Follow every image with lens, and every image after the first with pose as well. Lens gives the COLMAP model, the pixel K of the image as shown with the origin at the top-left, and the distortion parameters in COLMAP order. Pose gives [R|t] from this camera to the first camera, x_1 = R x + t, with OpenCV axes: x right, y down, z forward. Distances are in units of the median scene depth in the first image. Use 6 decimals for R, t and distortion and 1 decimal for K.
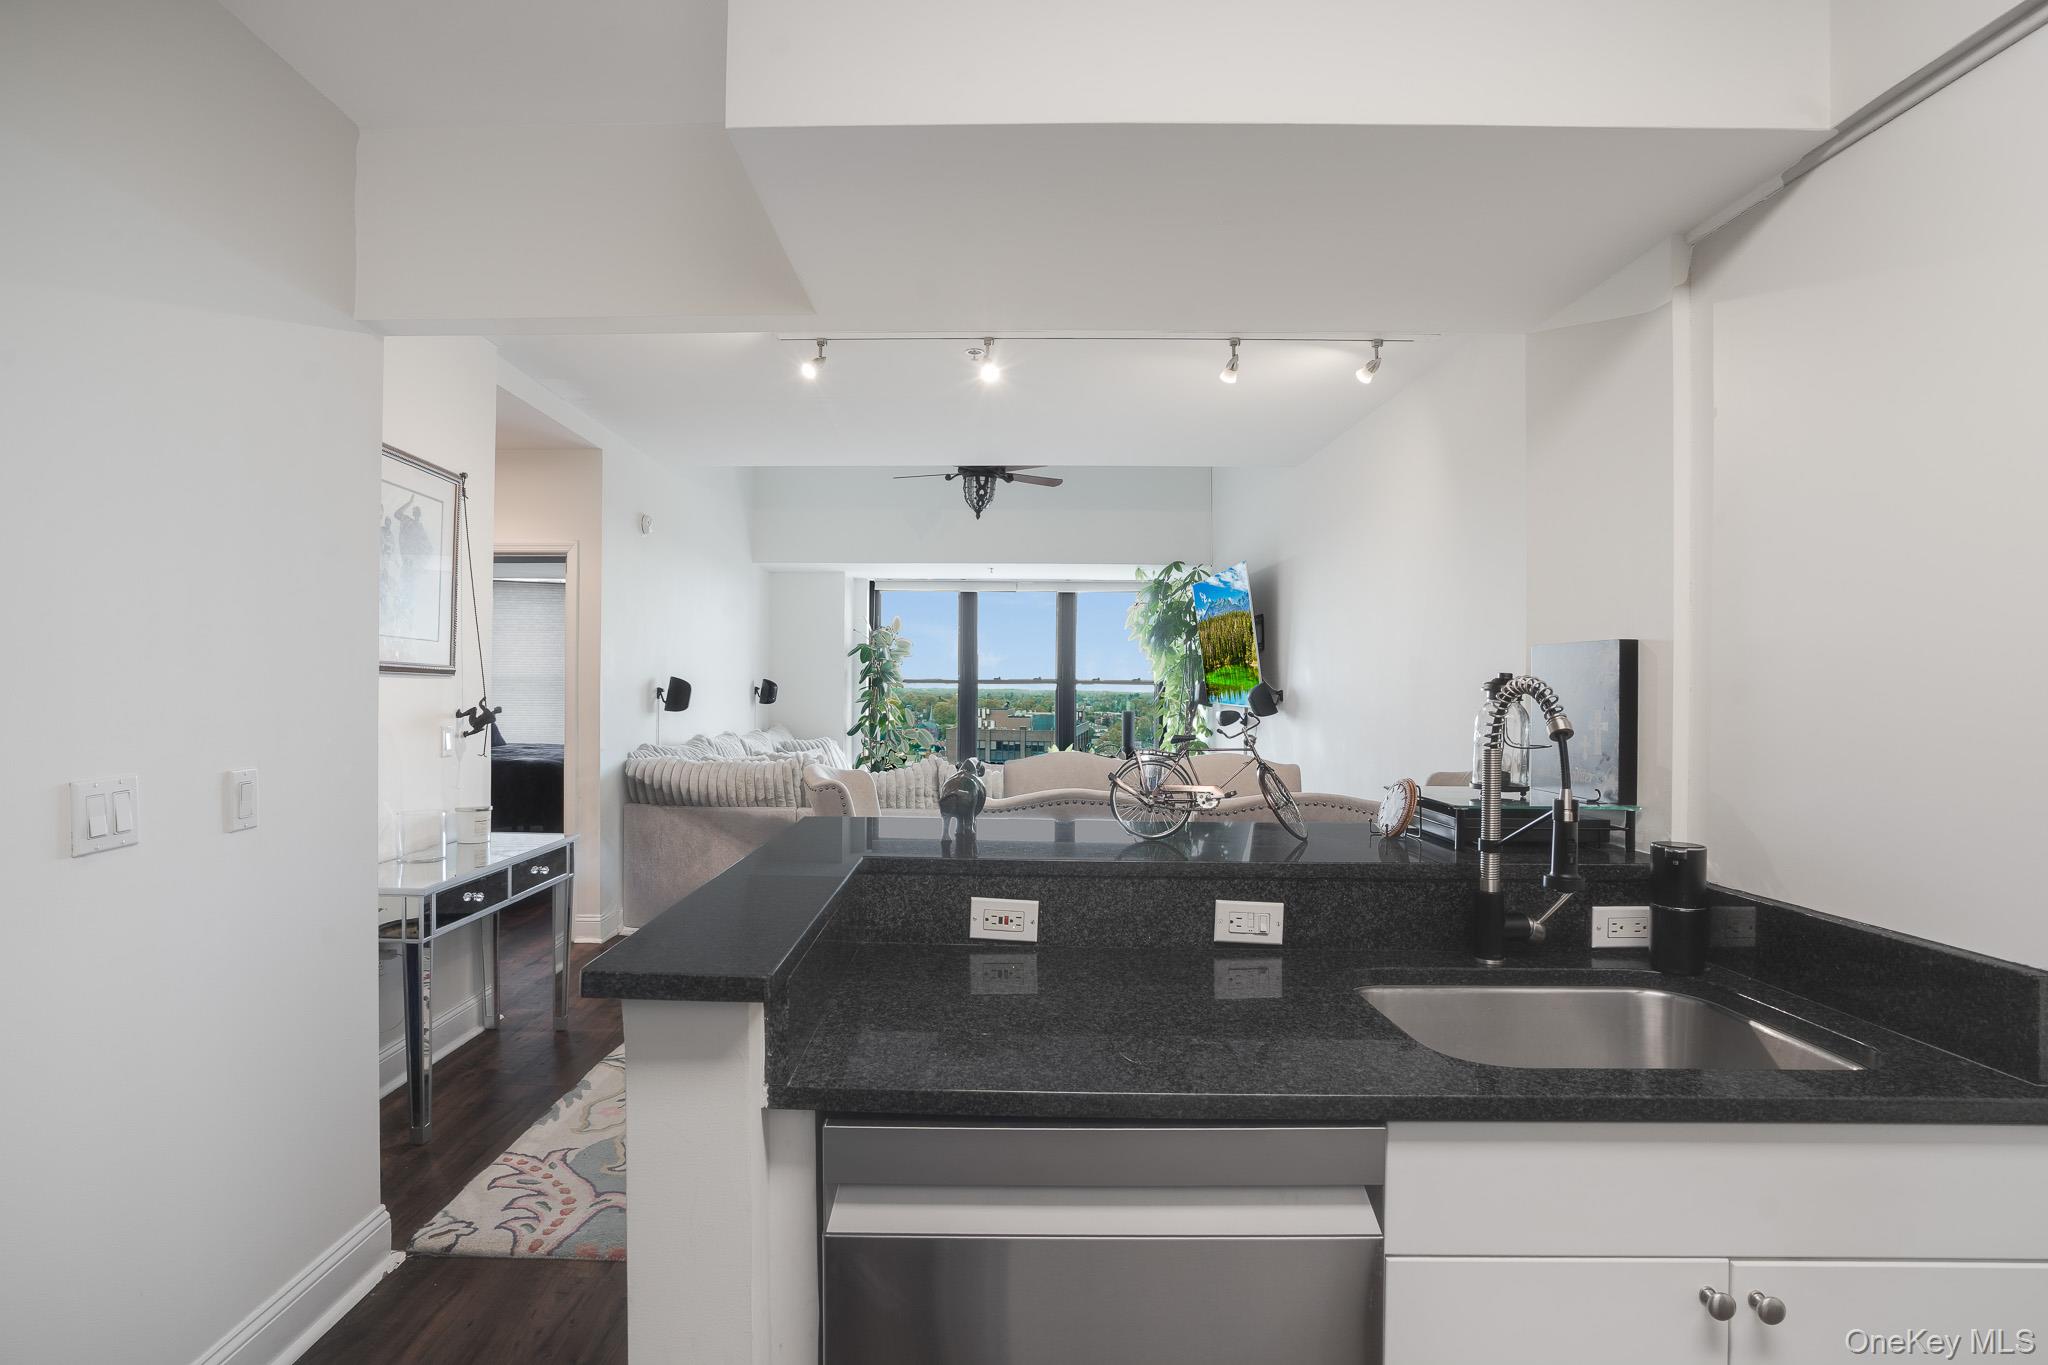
lens RADIAL K [[1007.1, 0, 973.8], [0, 1007.1, 689.0], [0, 0, 1]] dist [-0.062329, 0.024512]
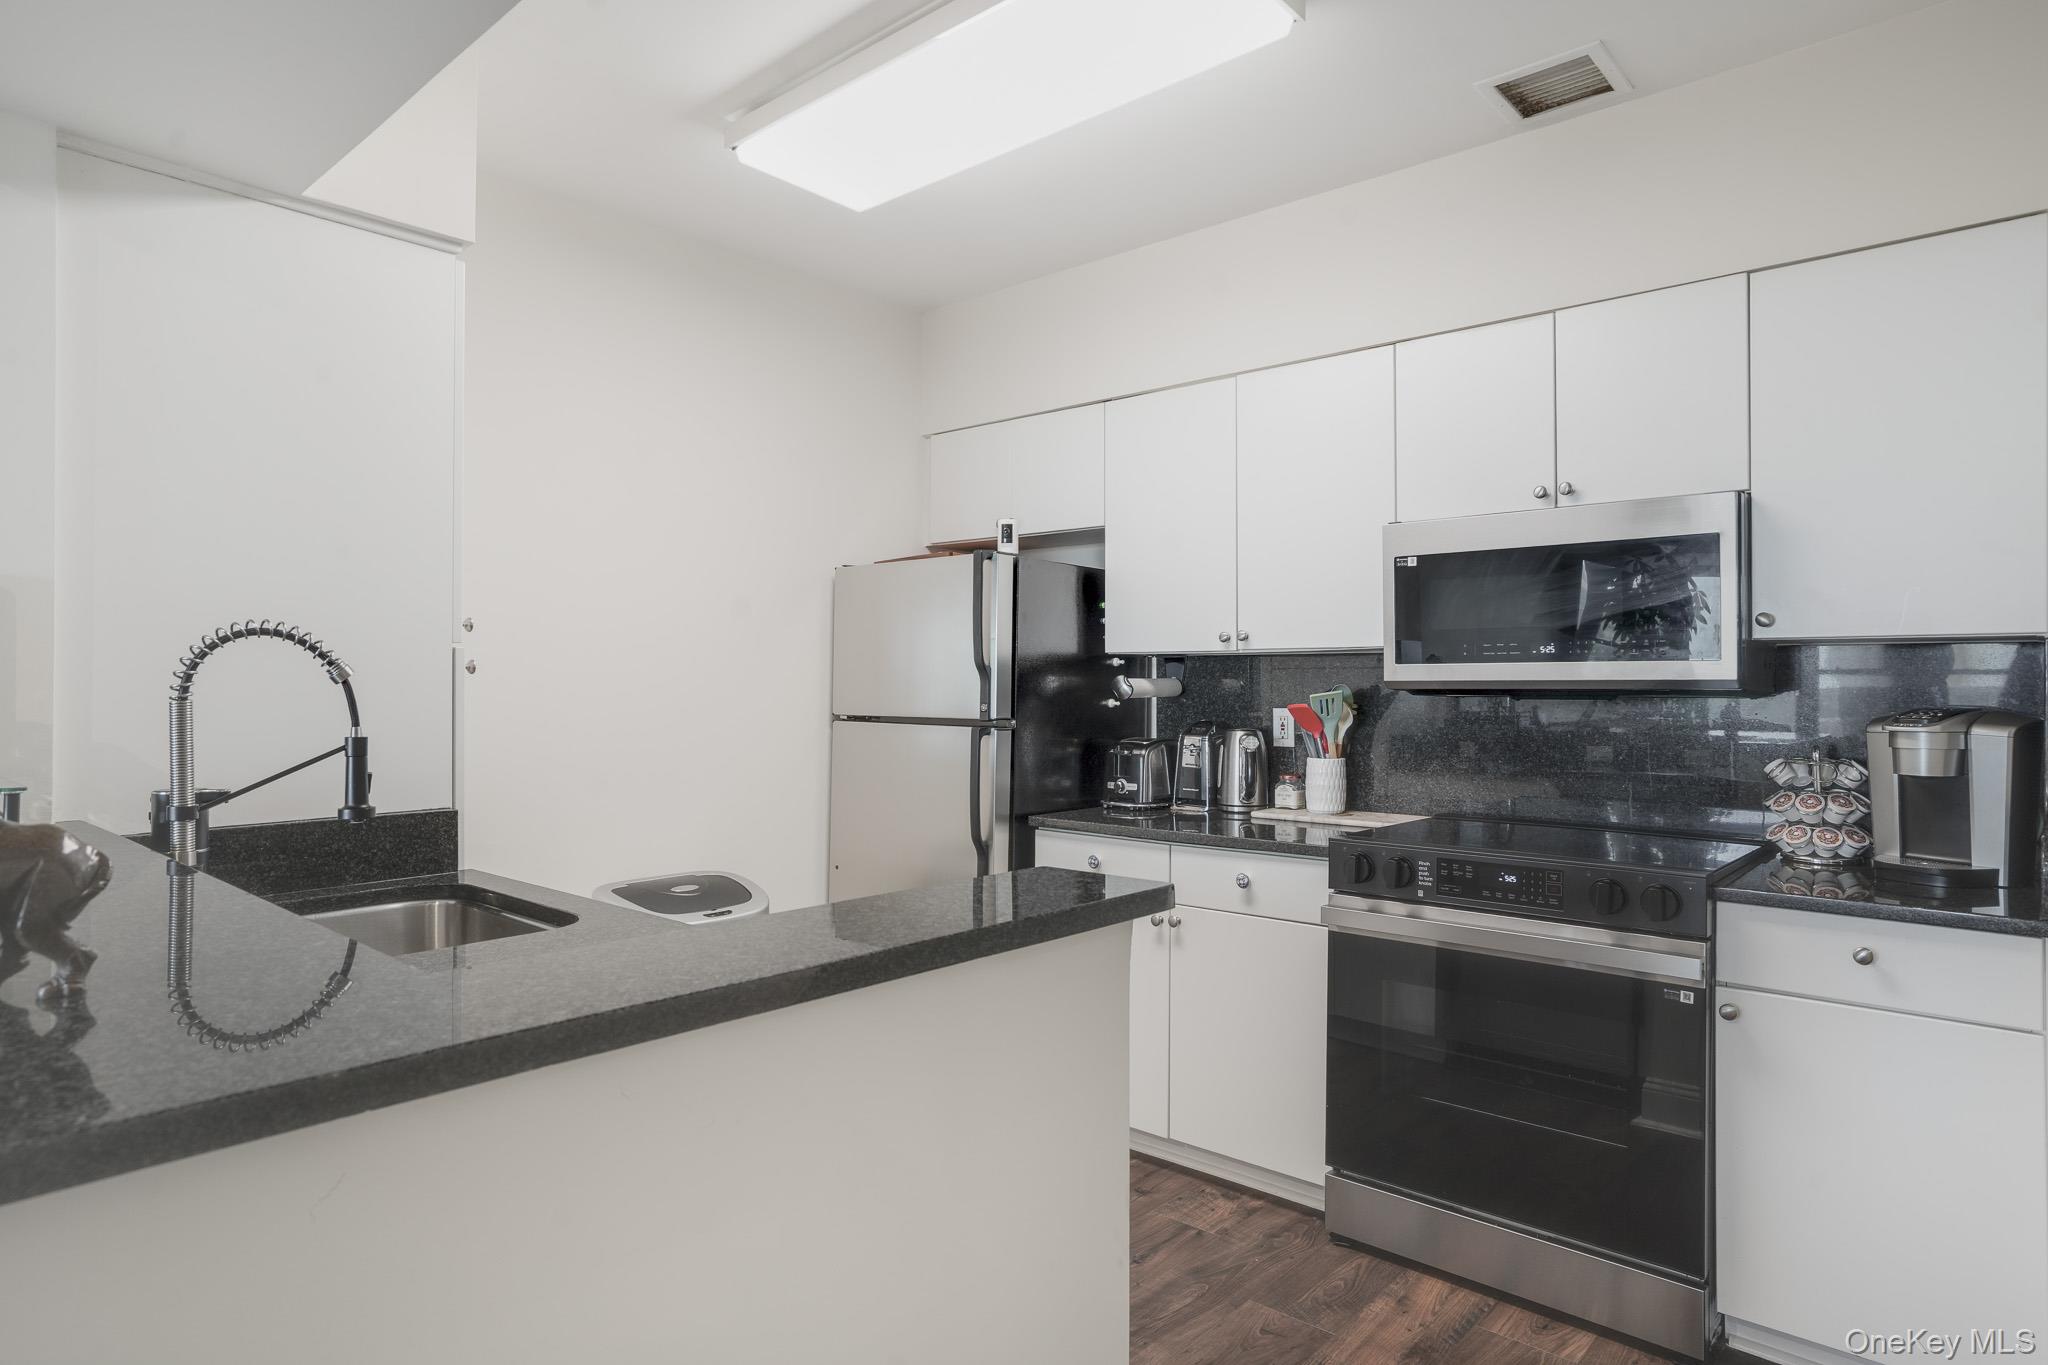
lens RADIAL K [[1156.0, 0, 1024.0], [0, 1156.0, 682.5], [0, 0, 1]] dist [-0.028337, 0.026376]
pose [[-0.759225, -0.010060, 0.650751, -0.159199], [-0.005674, 0.999945, 0.008838, 0.007331], [-0.650804, 0.003018, -0.759240, 0.300897]]
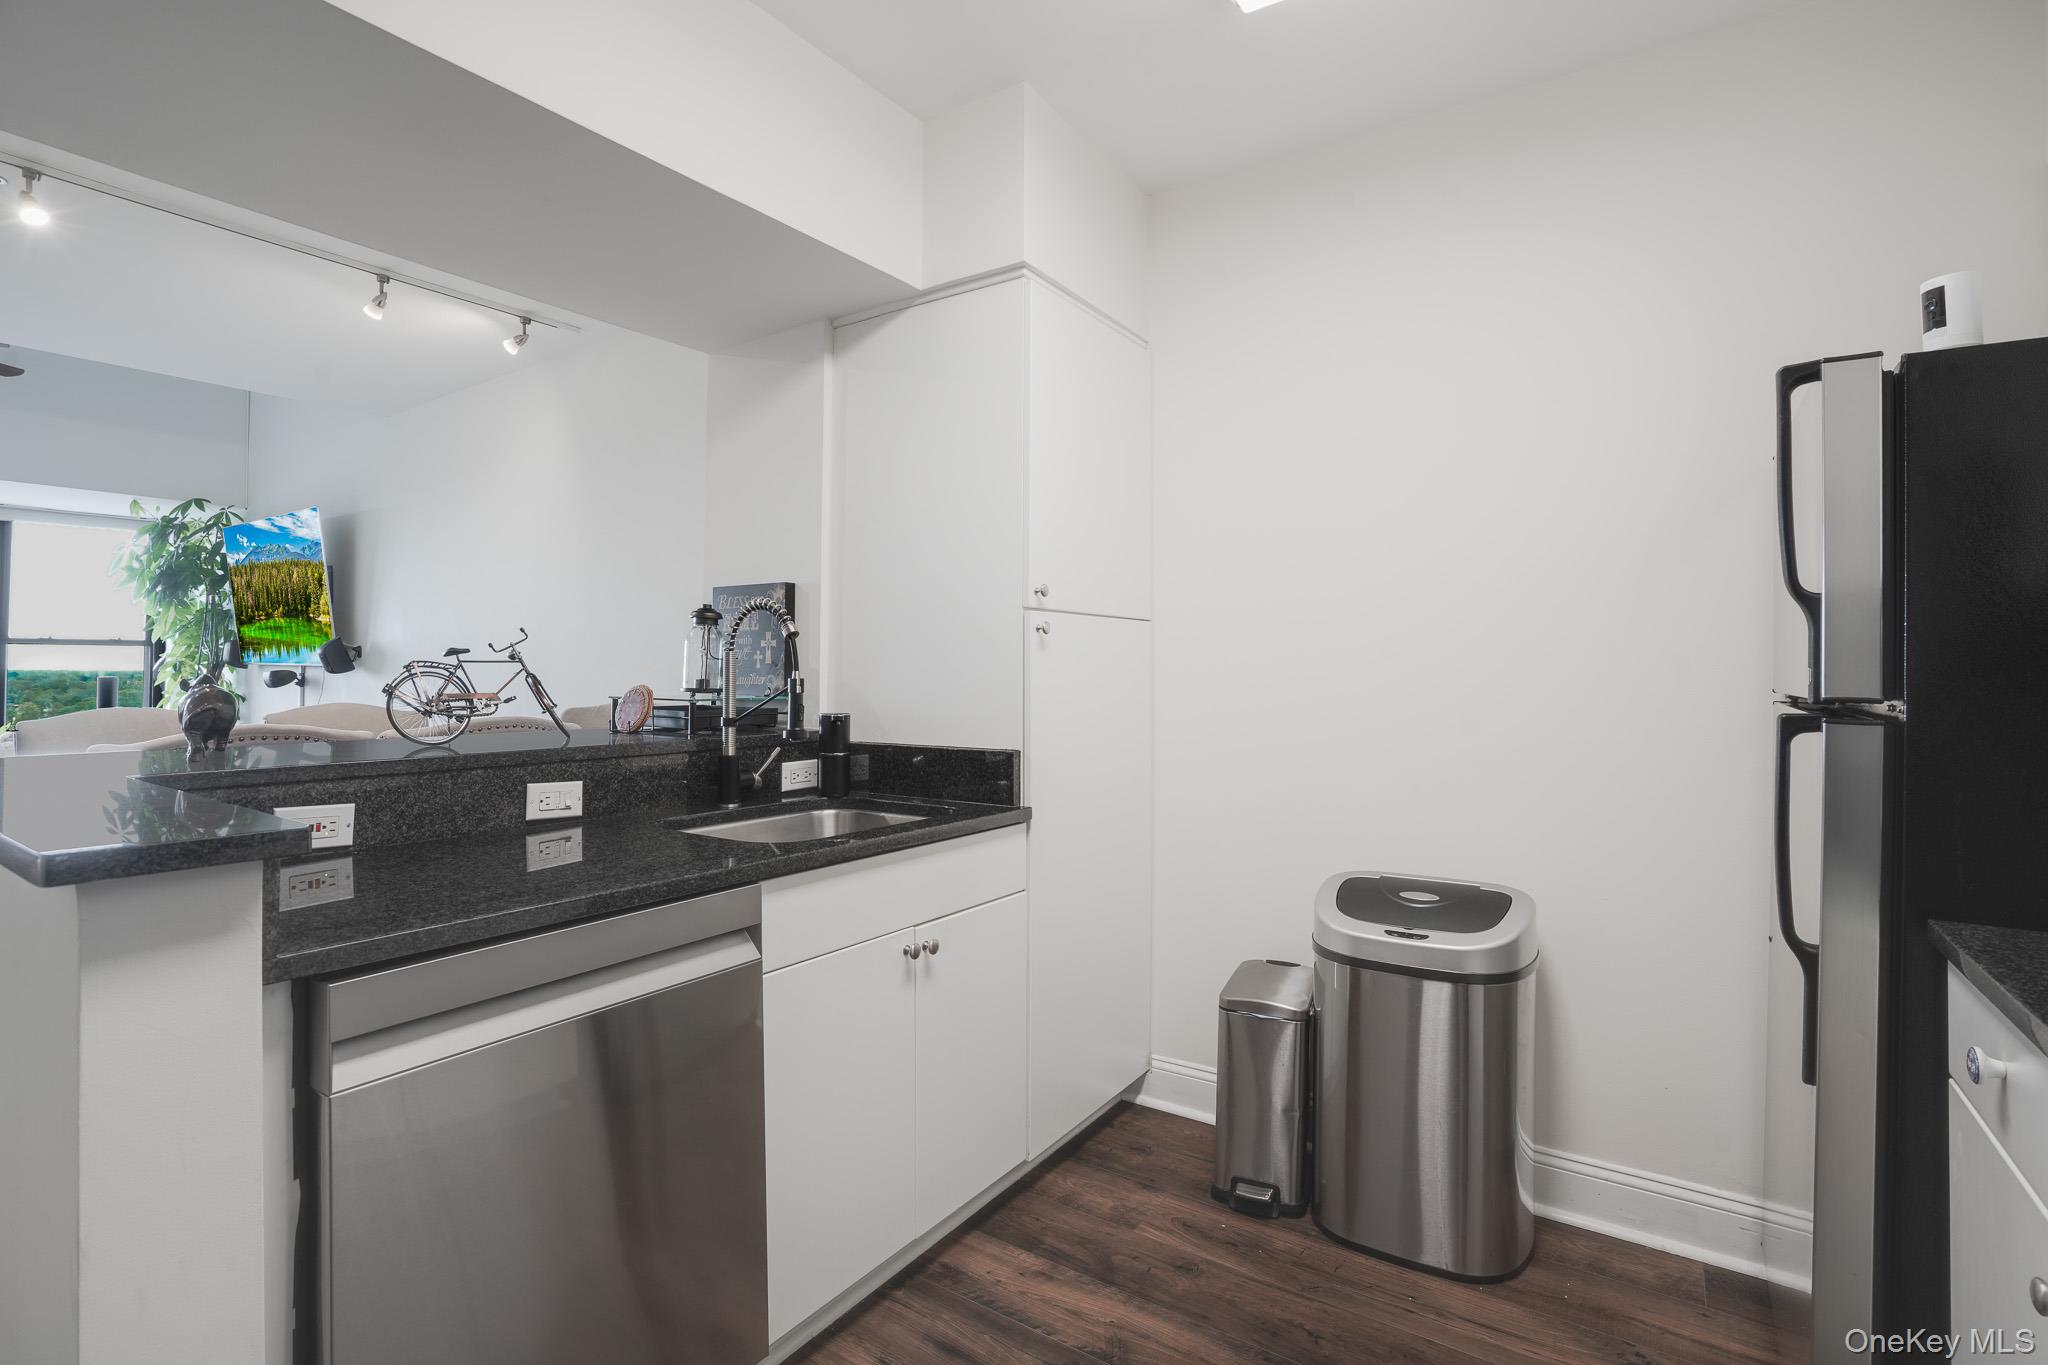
lens RADIAL K [[961.8, 0, 1026.2], [0, 961.8, 643.6], [0, 0, 1]] dist [-0.059449, 0.023695]
pose [[0.546953, 0.013655, 0.837052, -0.086395], [0.005283, 0.999791, -0.019761, 0.018213], [-0.837147, 0.015230, 0.546766, -0.017464]]
